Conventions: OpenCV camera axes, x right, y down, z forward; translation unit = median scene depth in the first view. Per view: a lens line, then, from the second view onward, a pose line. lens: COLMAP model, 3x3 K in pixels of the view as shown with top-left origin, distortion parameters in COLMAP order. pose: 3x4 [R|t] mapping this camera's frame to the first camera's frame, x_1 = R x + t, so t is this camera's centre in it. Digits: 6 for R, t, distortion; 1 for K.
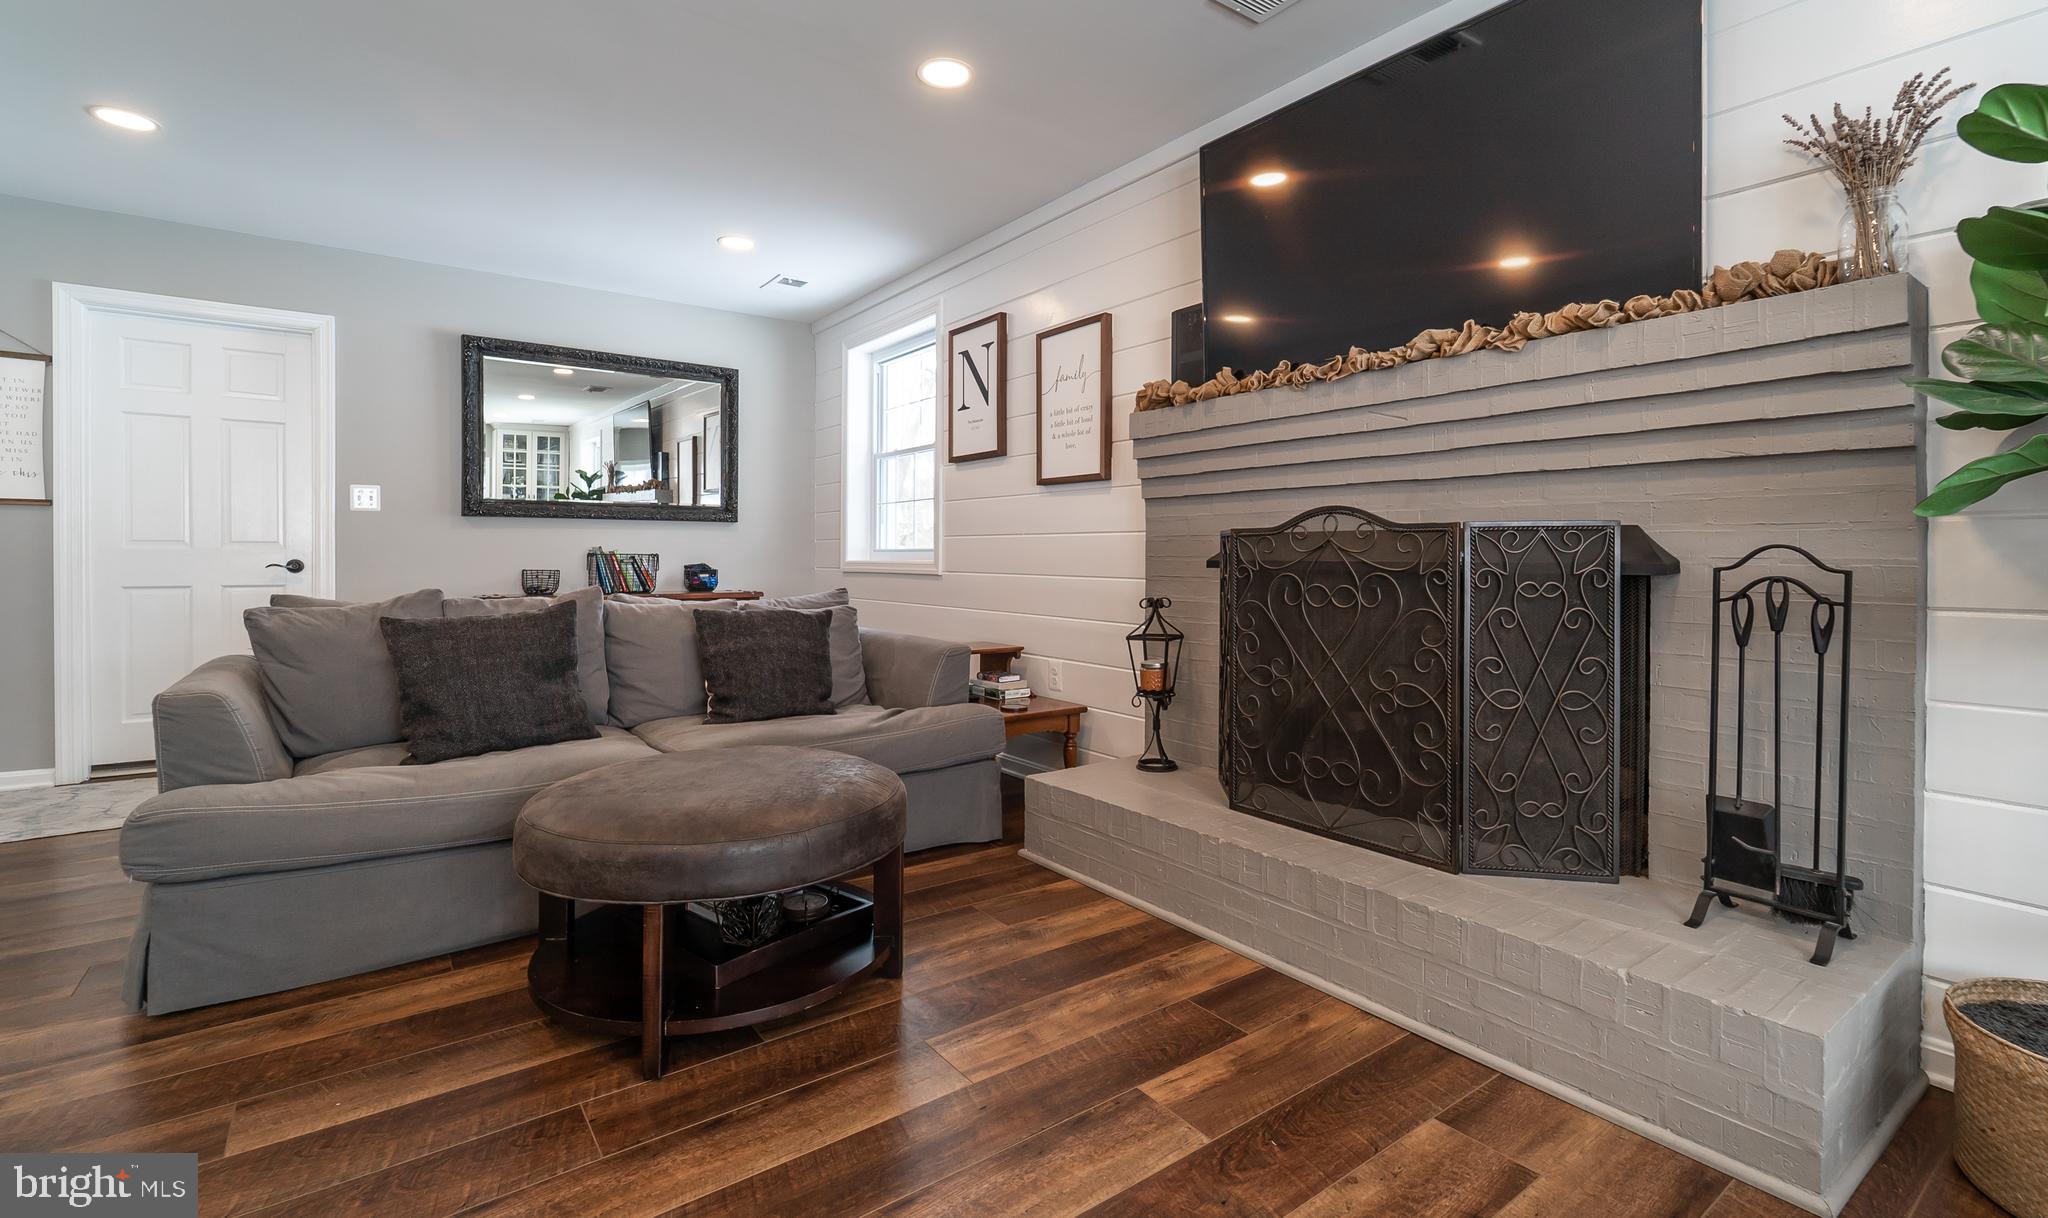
lens RADIAL K [[891.0, 0, 1024.1], [0, 891.0, 562.3], [0, 0, 1]] dist [-0.000200, 0.000184]
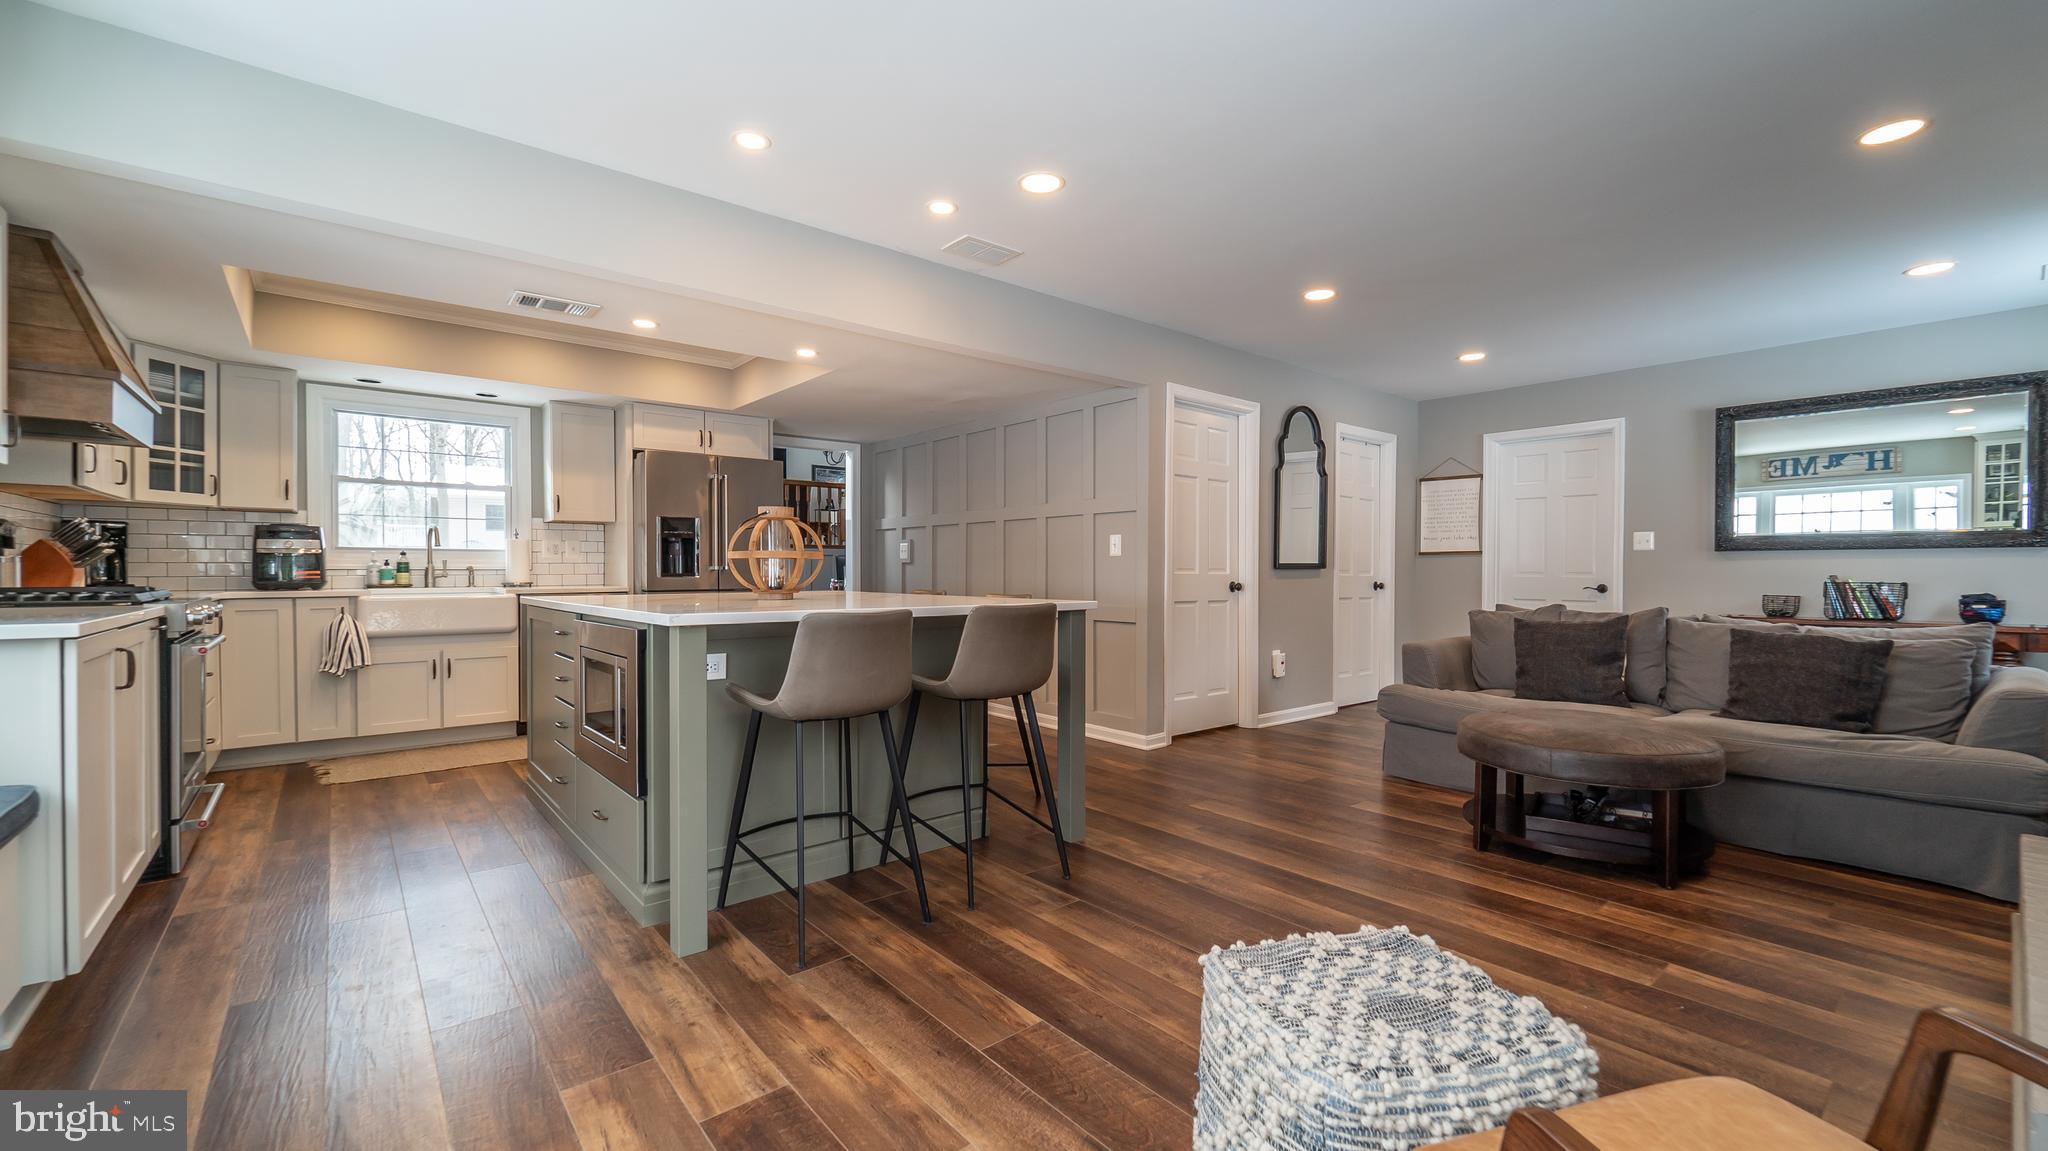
lens RADIAL K [[838.6, 0, 1029.5], [0, 838.6, 572.9], [0, 0, 1]] dist [-0.001276, -0.000337]
pose [[0.055118, -0.000395, -0.998480, 1.010936], [-0.010112, 0.999948, -0.000954, -0.020274], [0.998429, 0.010149, 0.055111, -0.079149]]
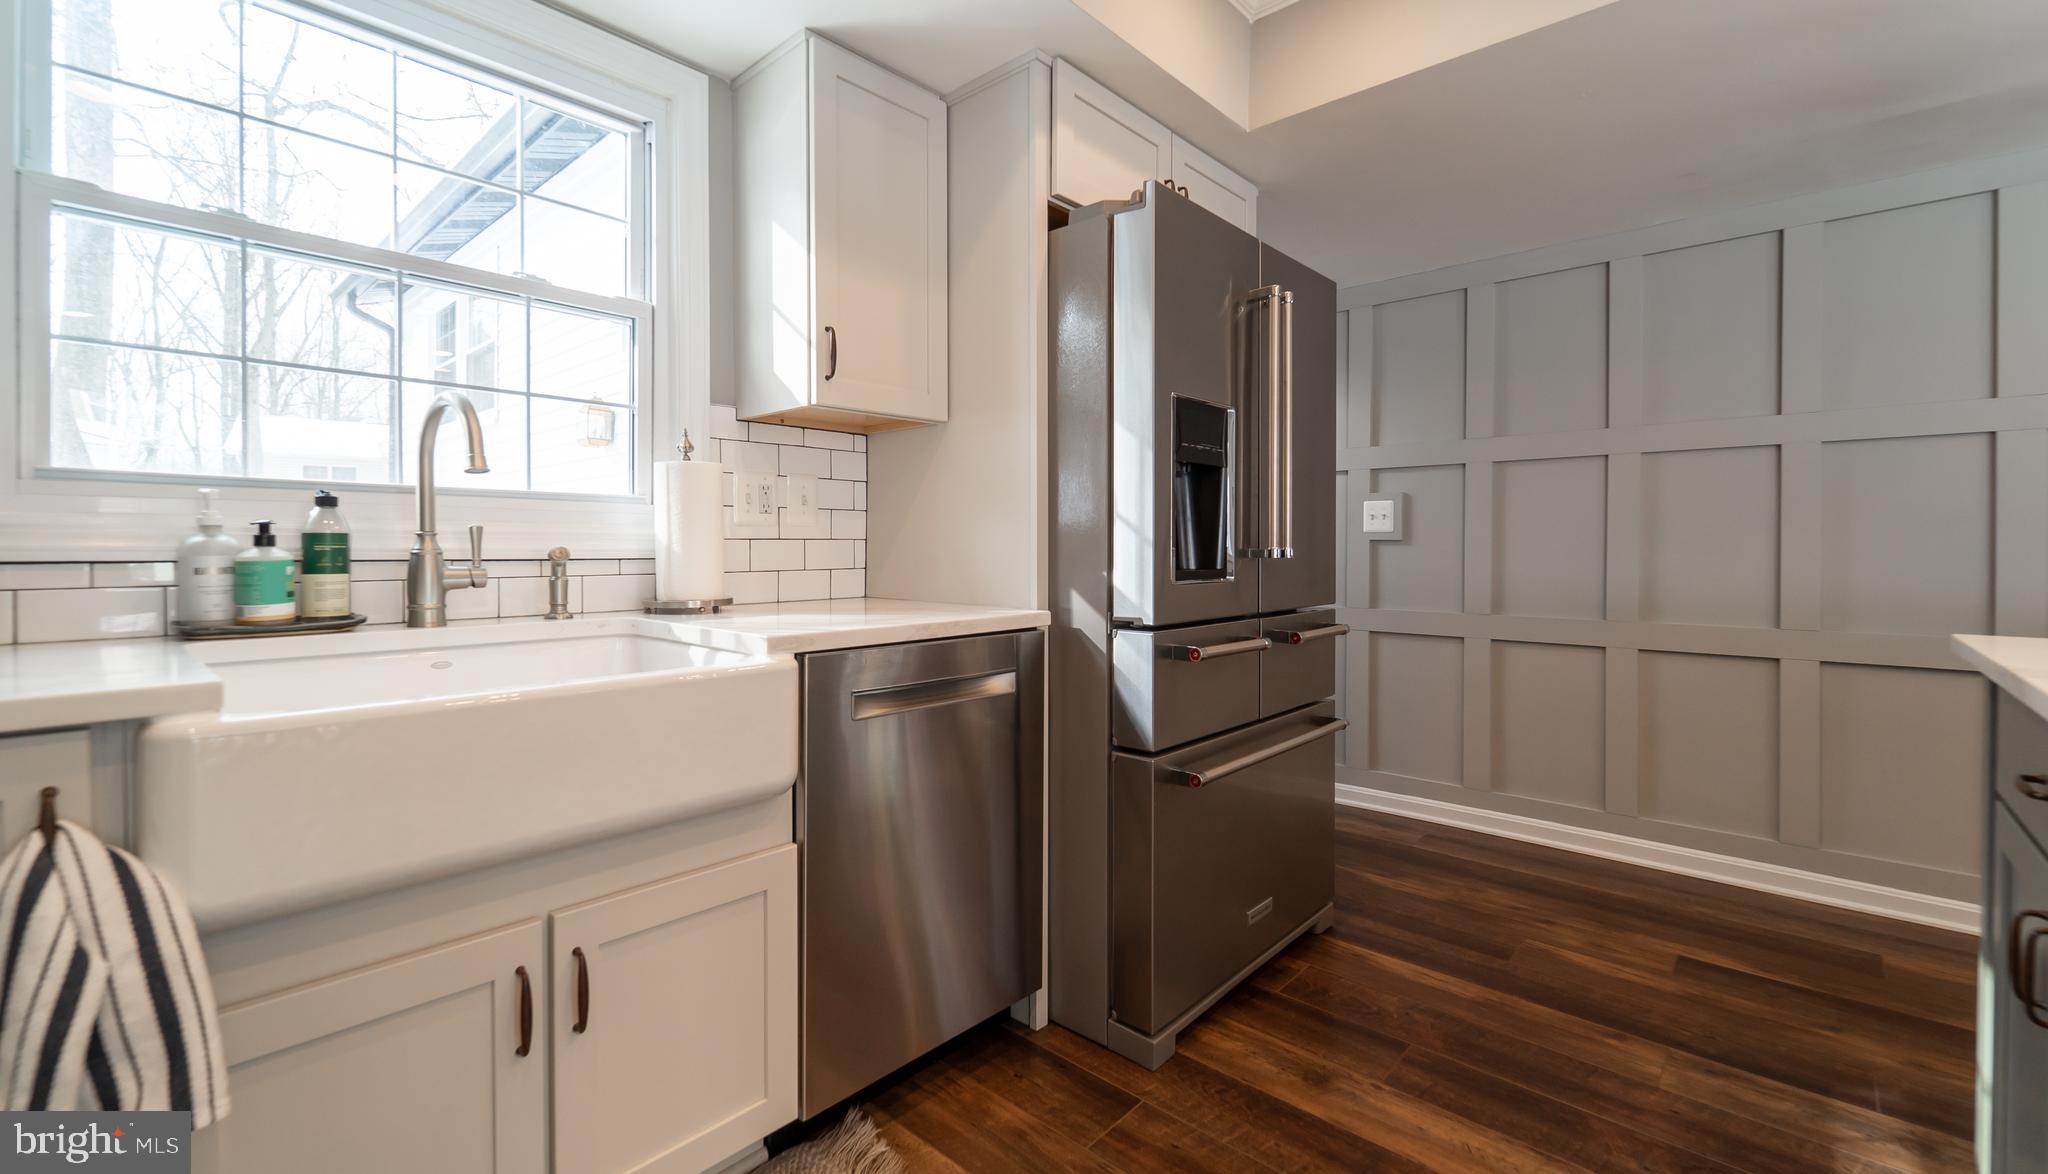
lens RADIAL K [[855.5, 0, 982.5], [0, 855.5, 551.9], [0, 0, 1]] dist [0.000047, 0.000091]
pose [[0.169669, 0.000484, -0.985501, -0.668821], [-0.011650, 0.999931, -0.001515, -0.025788], [0.985432, 0.011738, 0.169663, -1.291120]]
